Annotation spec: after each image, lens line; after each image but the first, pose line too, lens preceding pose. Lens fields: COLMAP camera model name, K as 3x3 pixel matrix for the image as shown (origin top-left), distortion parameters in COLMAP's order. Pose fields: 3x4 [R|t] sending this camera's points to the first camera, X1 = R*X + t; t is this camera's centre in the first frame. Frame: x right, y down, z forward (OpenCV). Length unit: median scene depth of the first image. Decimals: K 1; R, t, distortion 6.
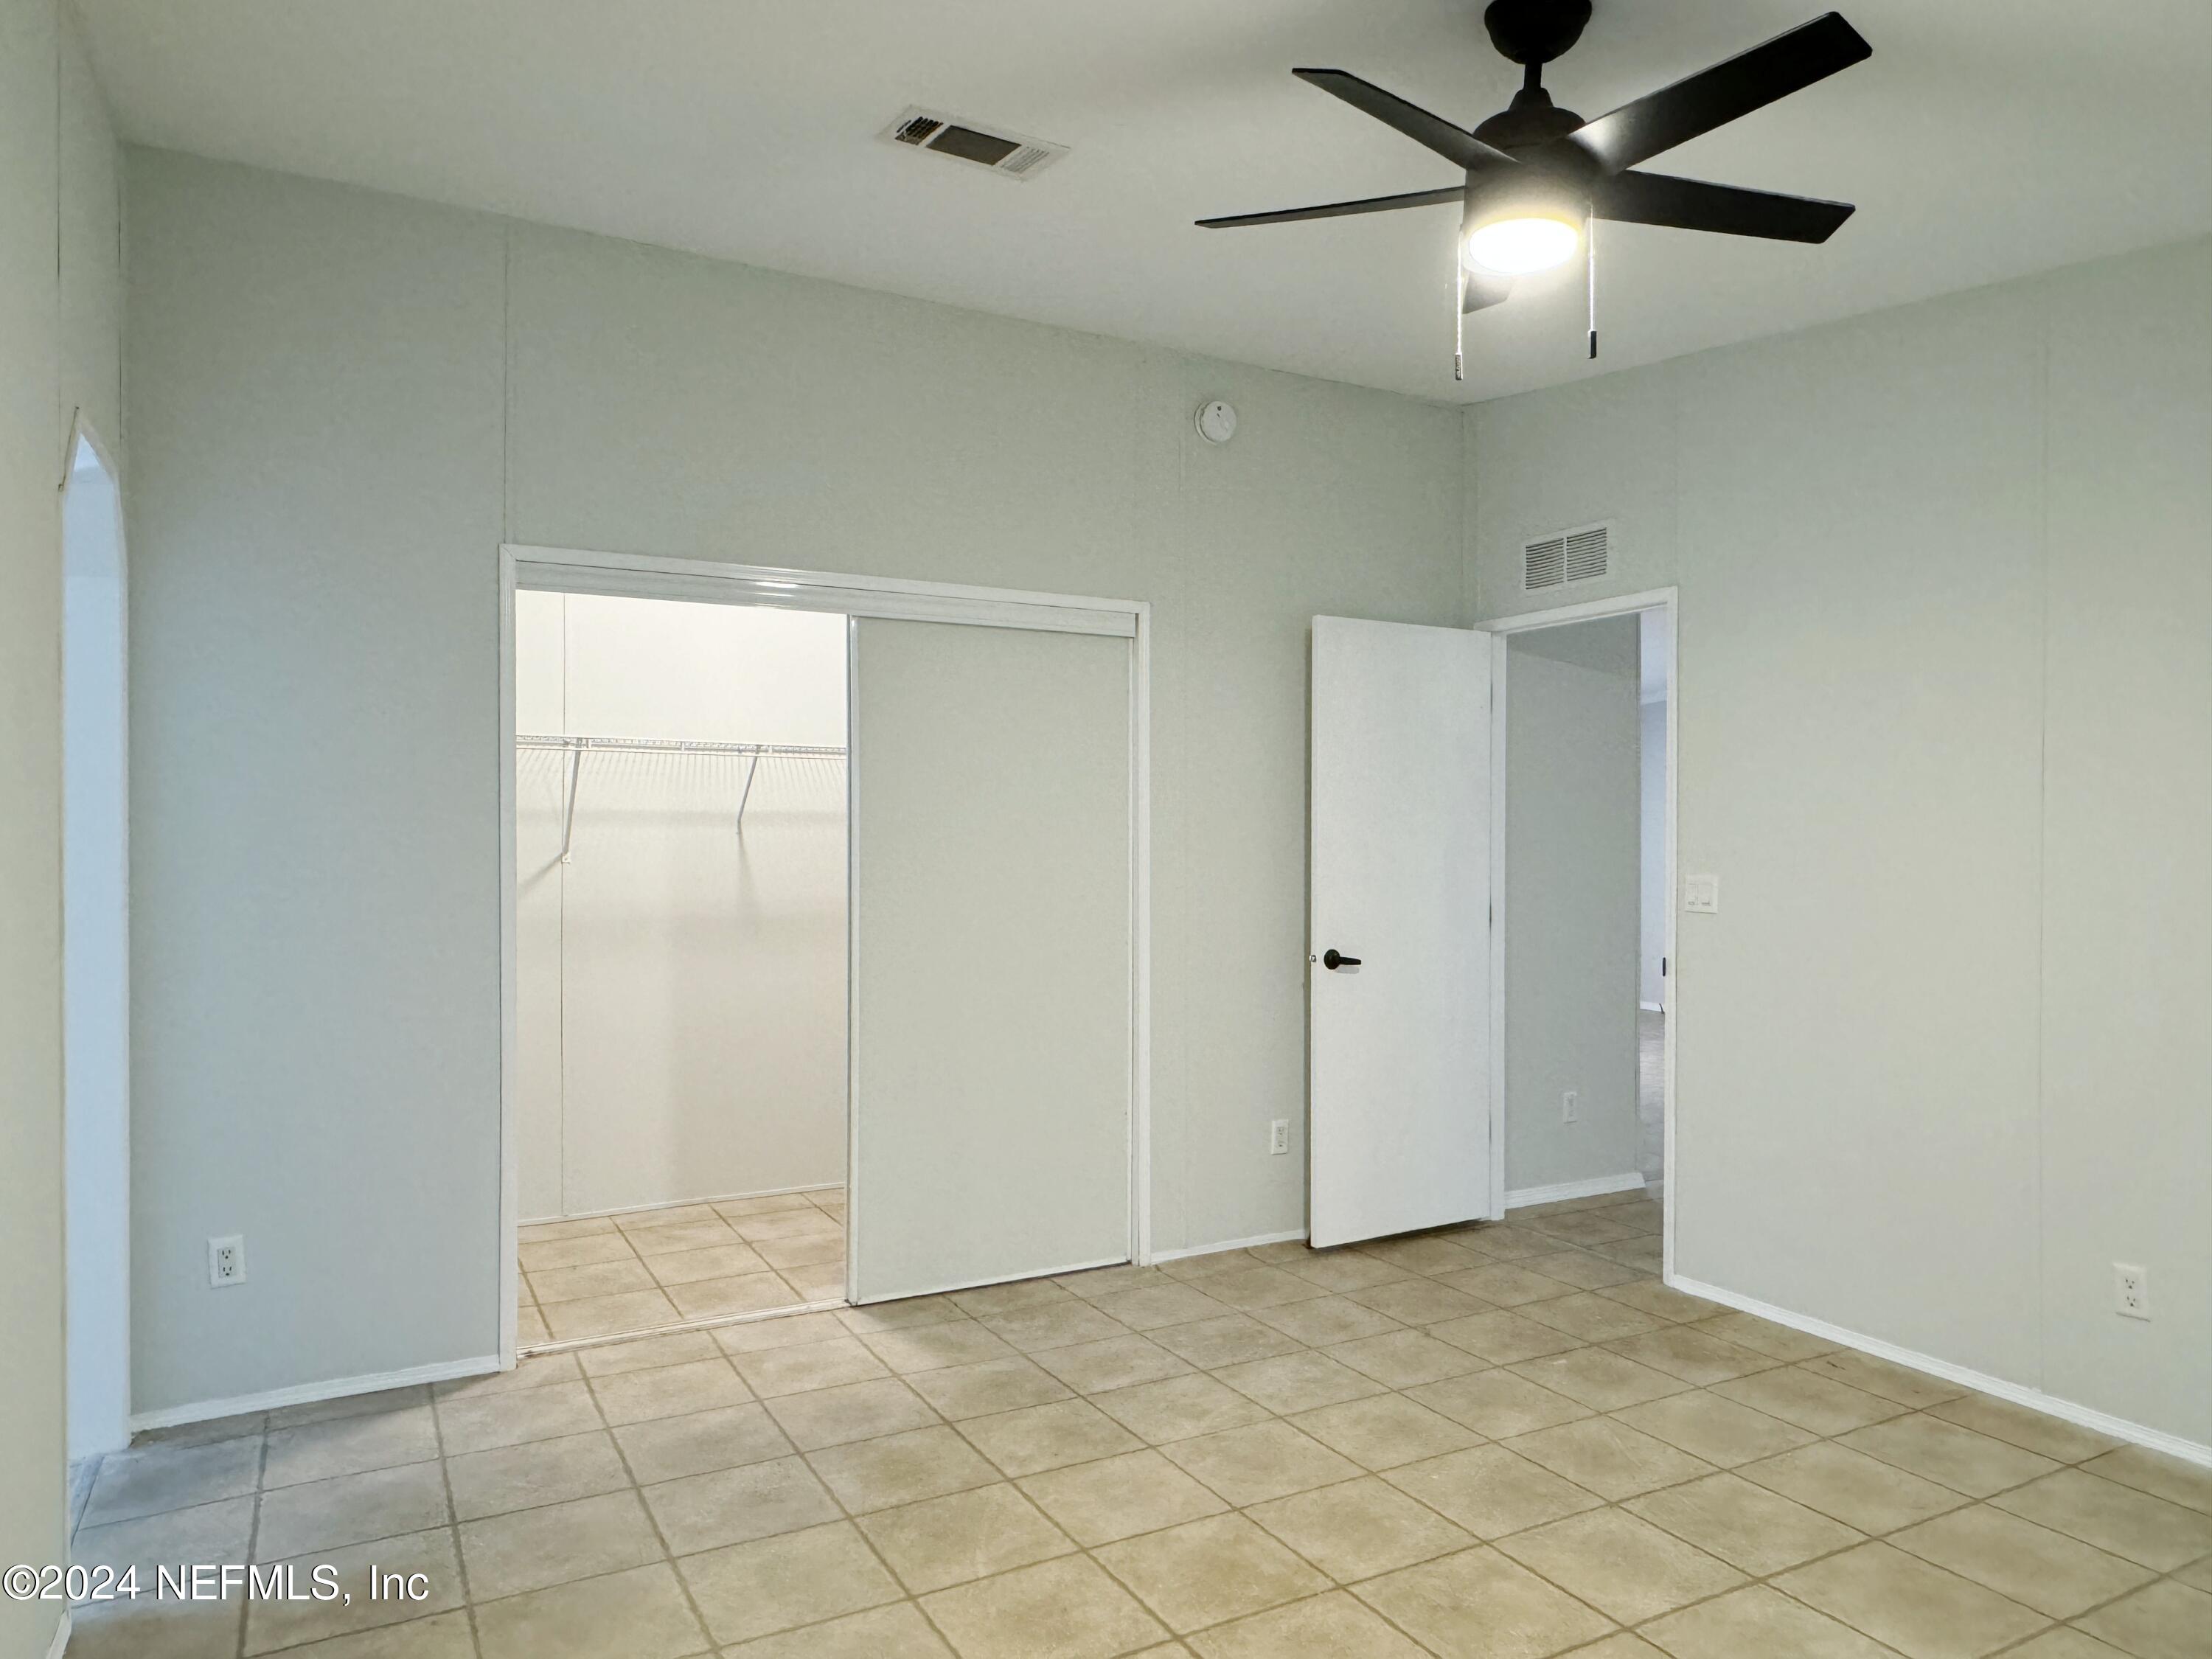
lens RADIAL K [[1420.9, 0, 1092.7], [0, 1420.9, 836.2], [0, 0, 1]] dist [-0.004783, 0.002259]
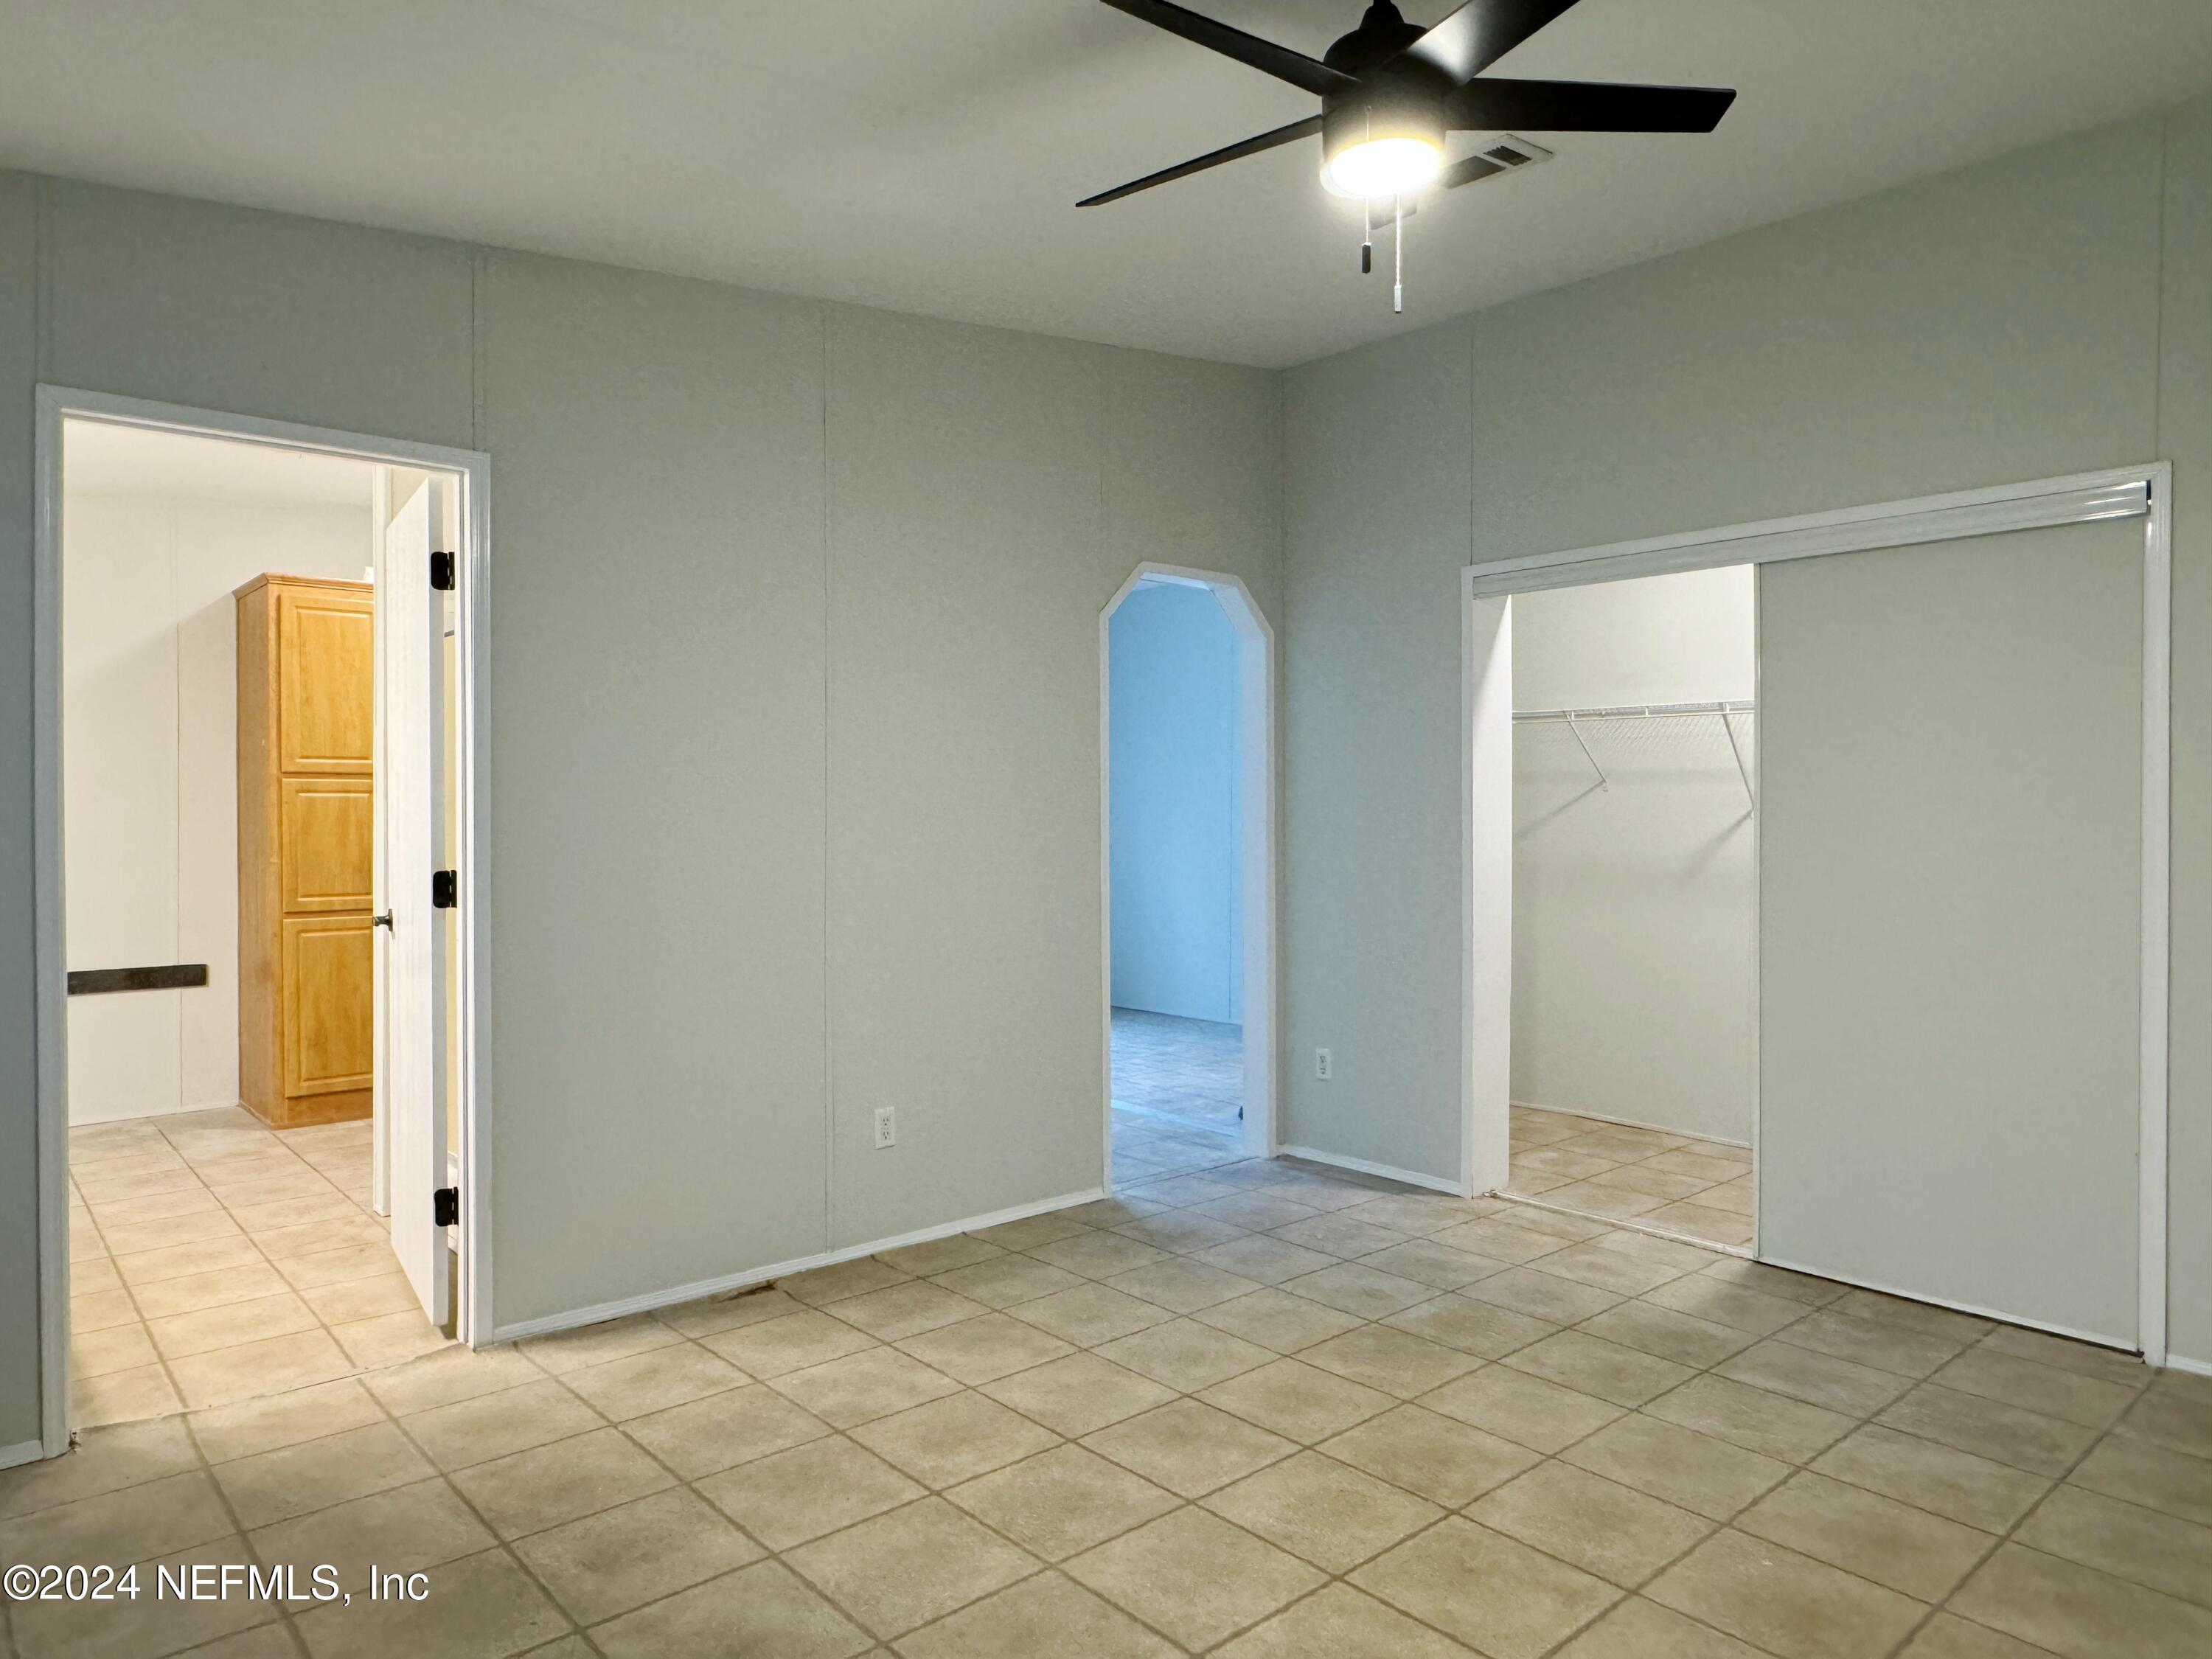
lens RADIAL K [[1420.9, 0, 1092.7], [0, 1420.9, 836.2], [0, 0, 1]] dist [-0.004783, 0.002259]
pose [[0.218485, 0.017376, -0.975686, 0.819471], [-0.002094, 0.999848, 0.017337, 0.020661], [0.975838, -0.001744, 0.218488, 0.391021]]
